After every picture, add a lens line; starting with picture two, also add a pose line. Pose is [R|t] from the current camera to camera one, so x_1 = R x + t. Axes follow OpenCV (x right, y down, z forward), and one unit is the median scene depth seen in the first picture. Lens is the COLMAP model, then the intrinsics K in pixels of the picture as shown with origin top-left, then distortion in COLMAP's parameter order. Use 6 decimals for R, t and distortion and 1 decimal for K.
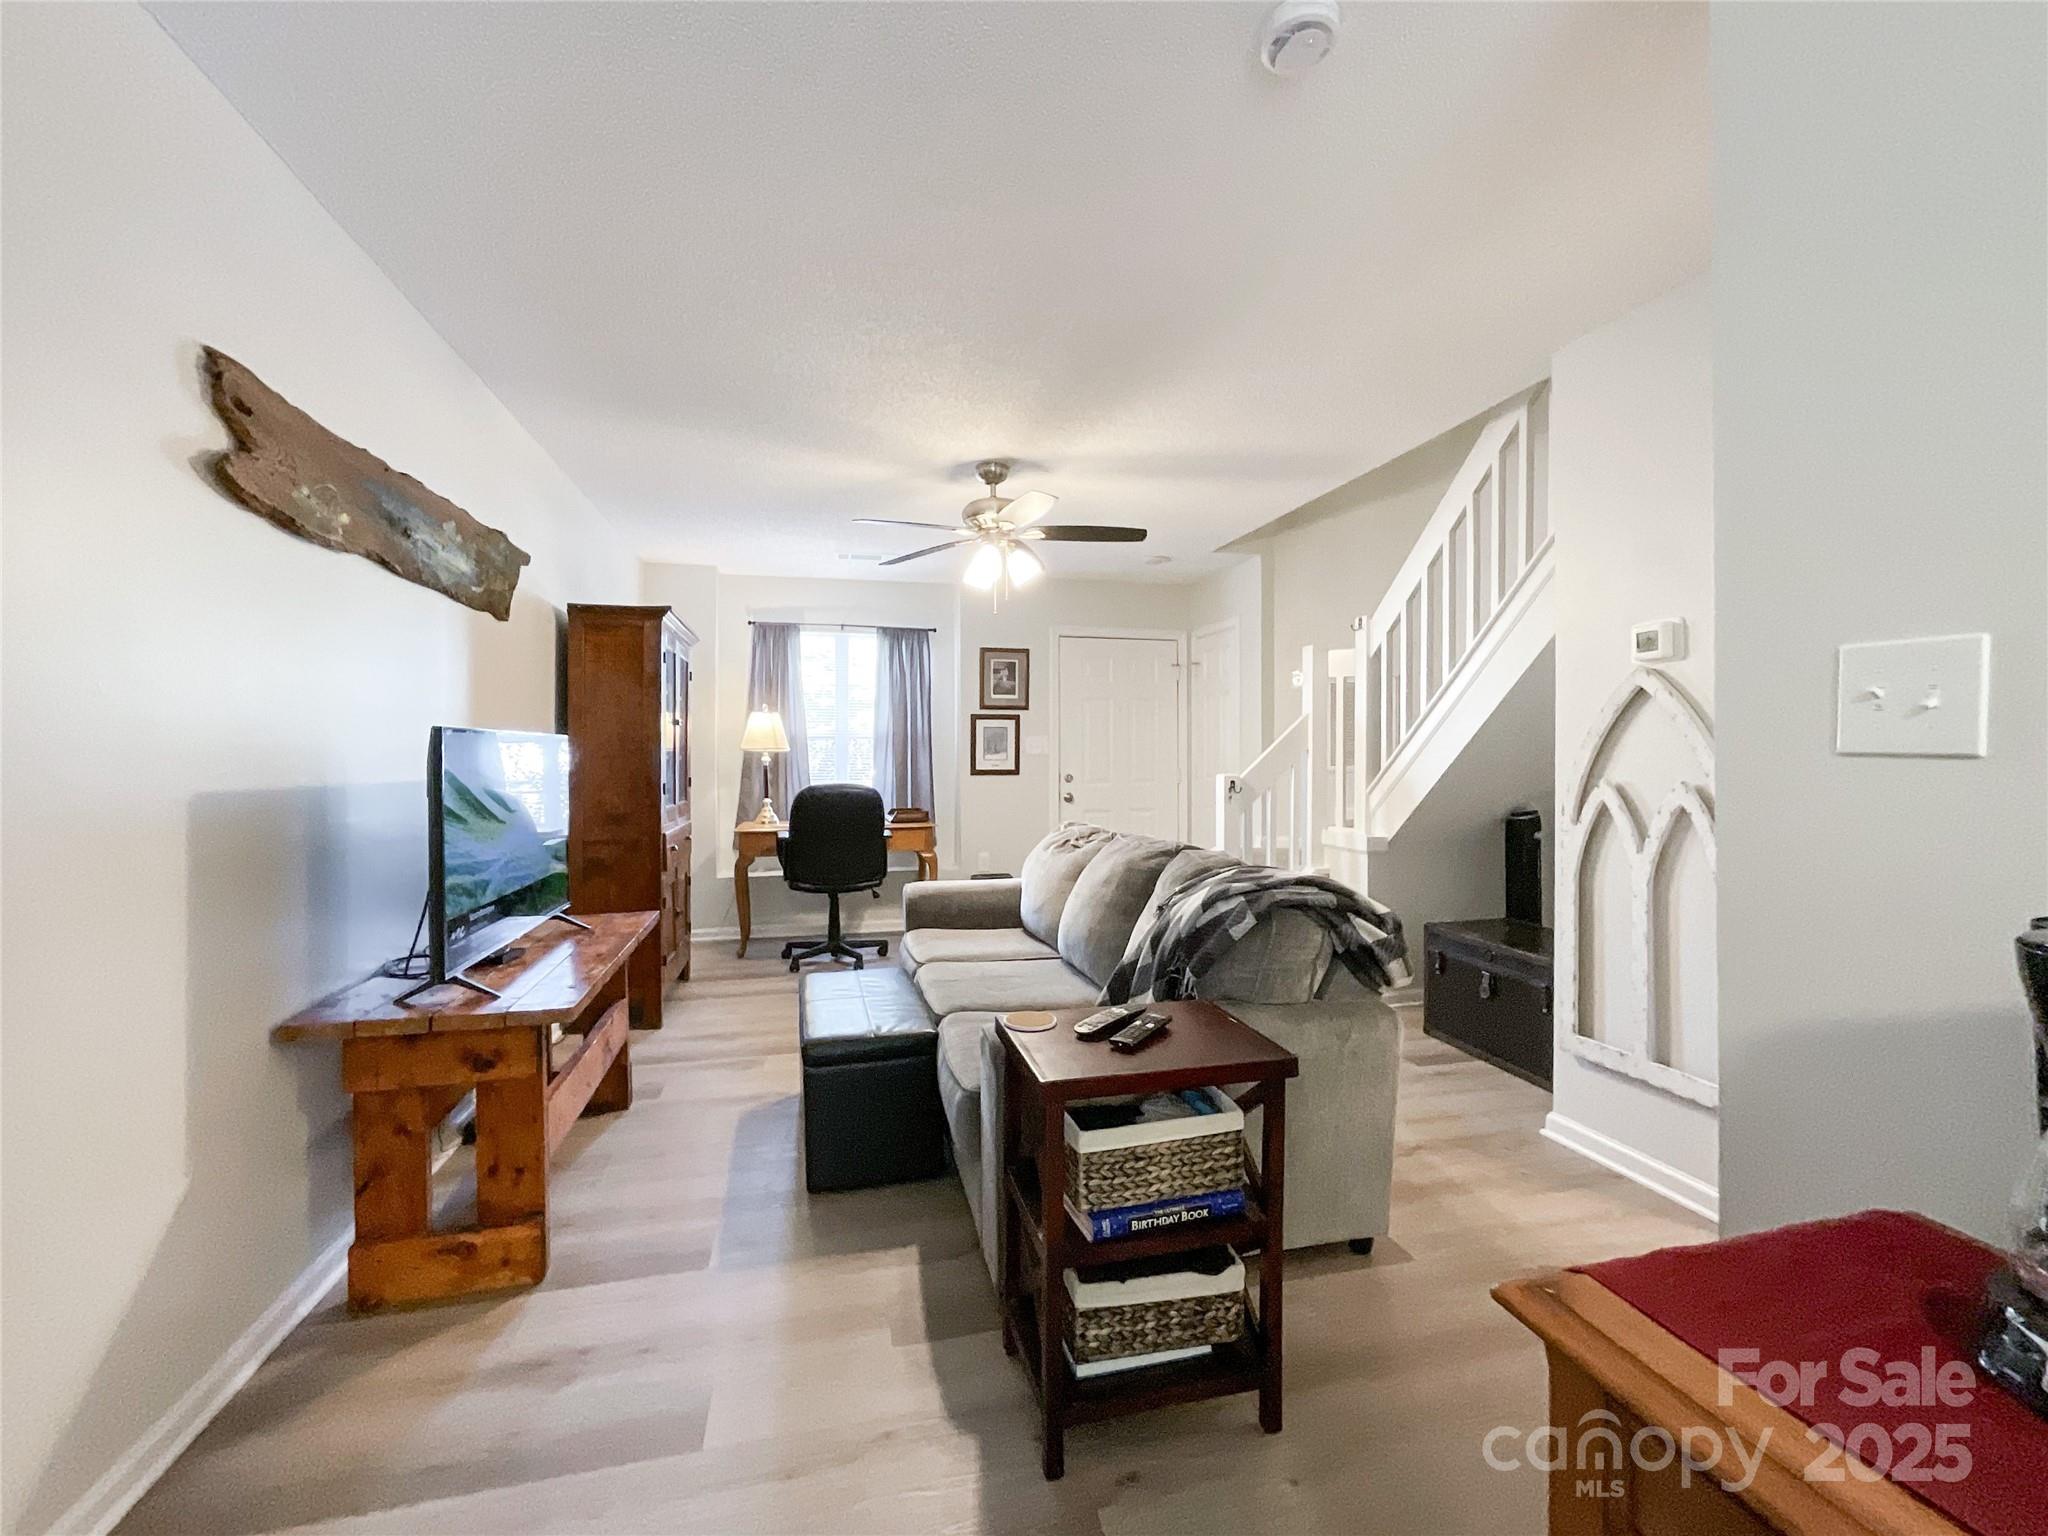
lens RADIAL K [[879.0, 0, 1033.9], [0, 879.0, 778.3], [0, 0, 1]] dist [-0.021378, 0.011395]
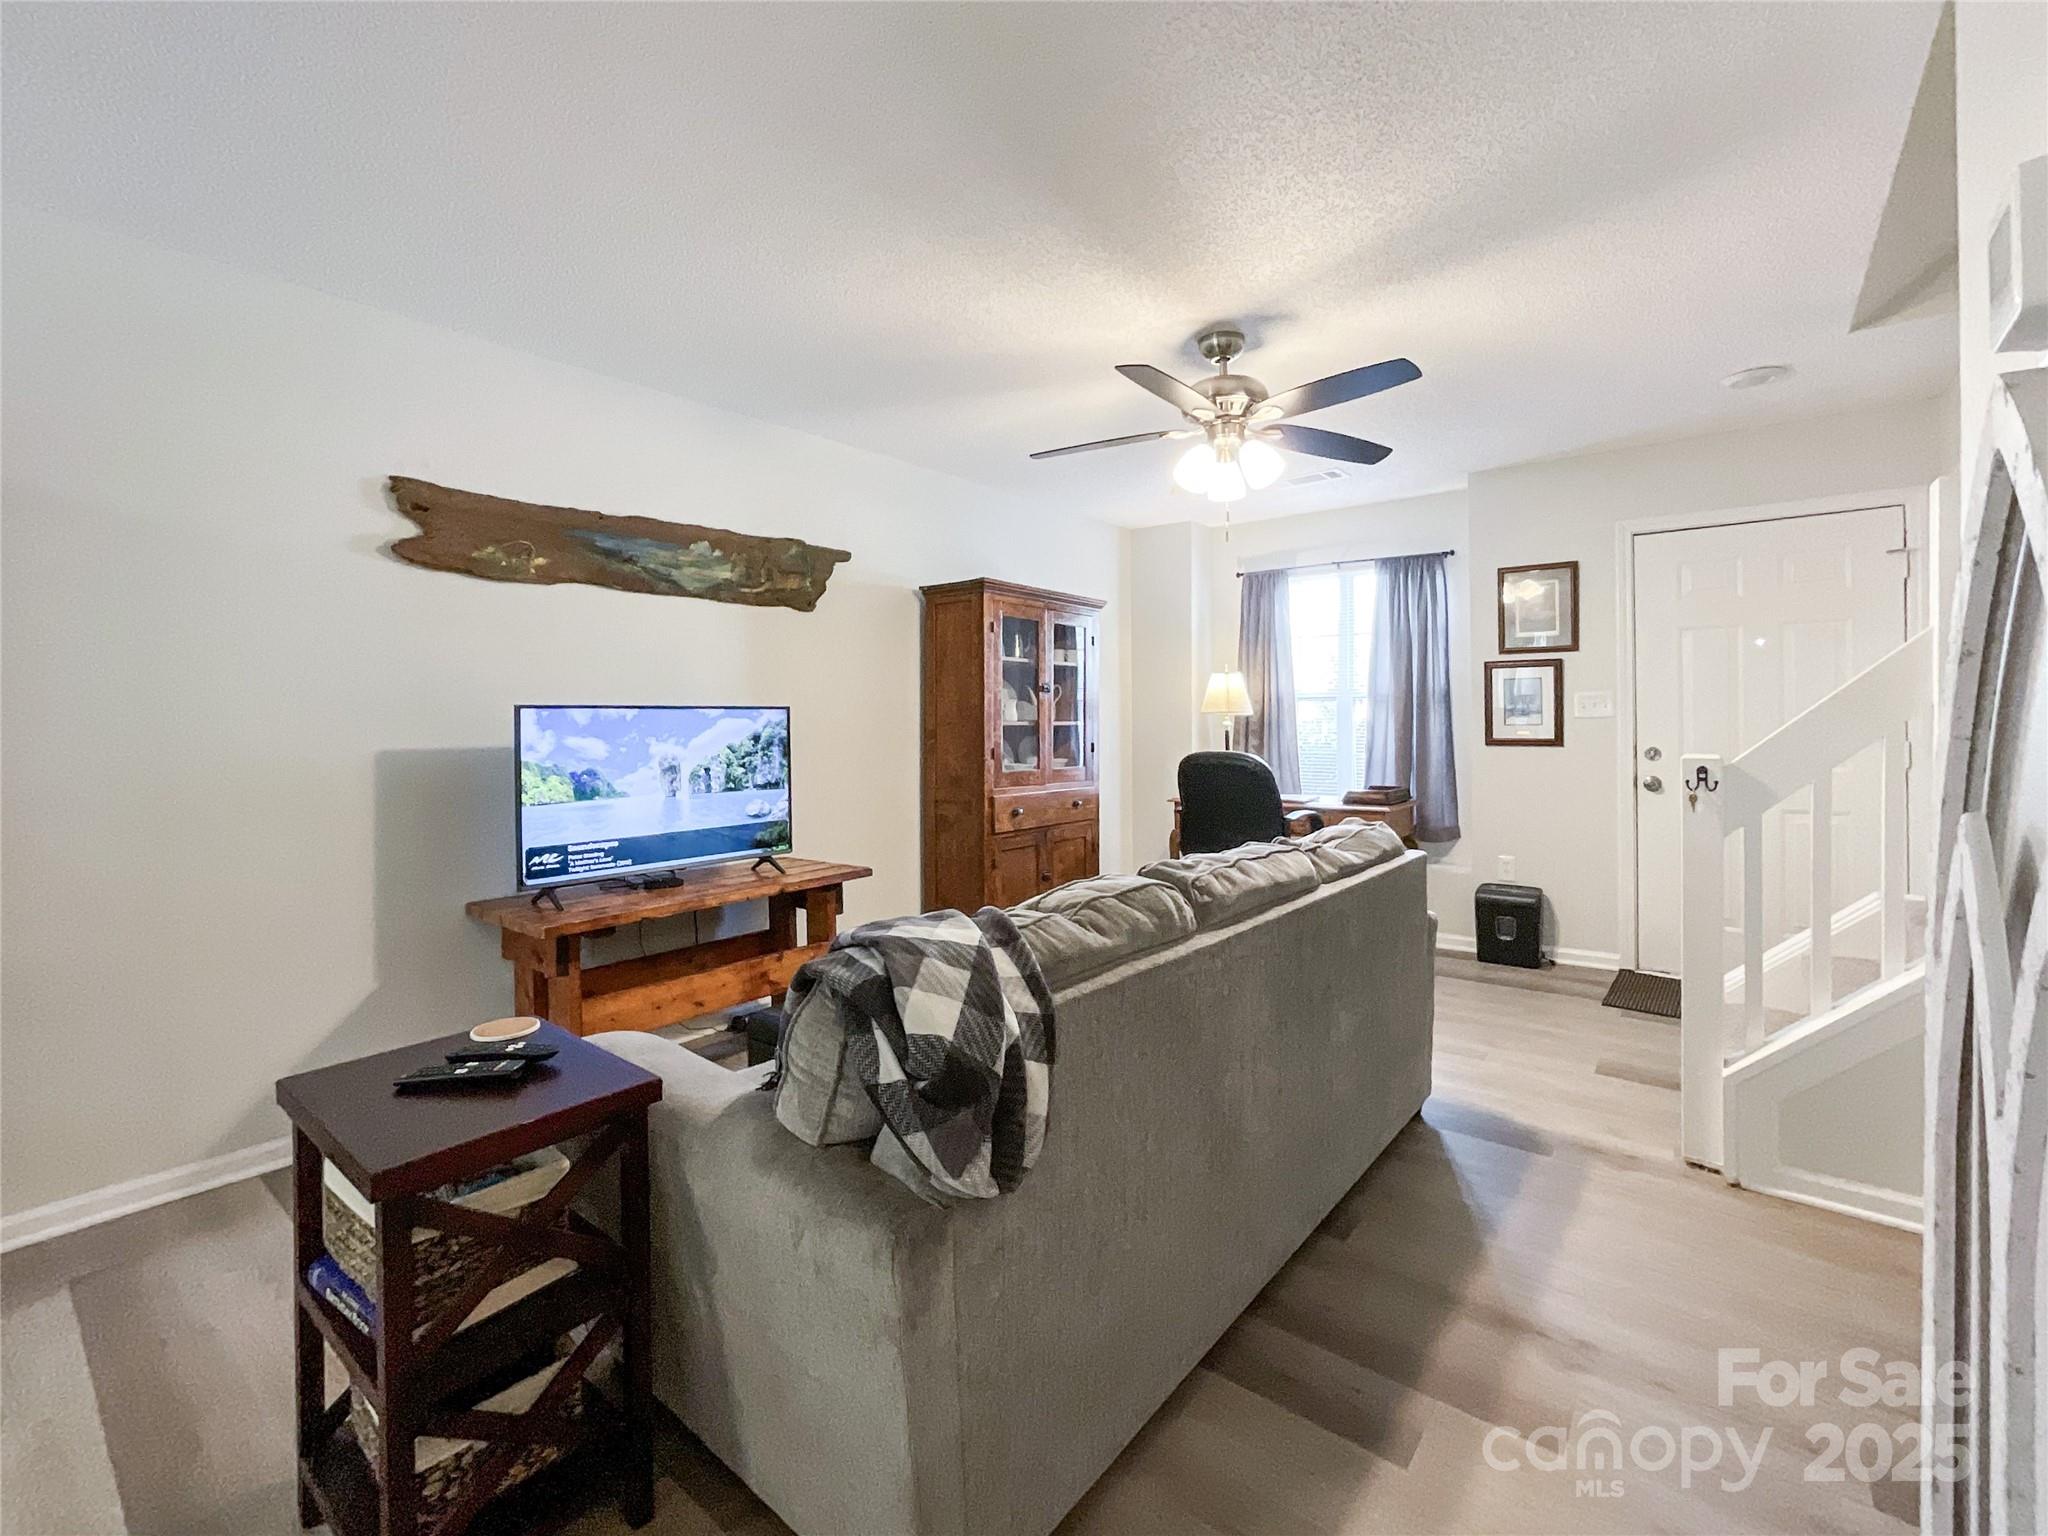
lens RADIAL K [[922.2, 0, 1041.9], [0, 922.2, 757.9], [0, 0, 1]] dist [-0.014217, 0.000326]
pose [[0.610571, 0.029508, -0.791412, 0.309486], [-0.013554, 0.999549, 0.026812, -0.008970], [0.791846, -0.005644, 0.610695, 0.246646]]
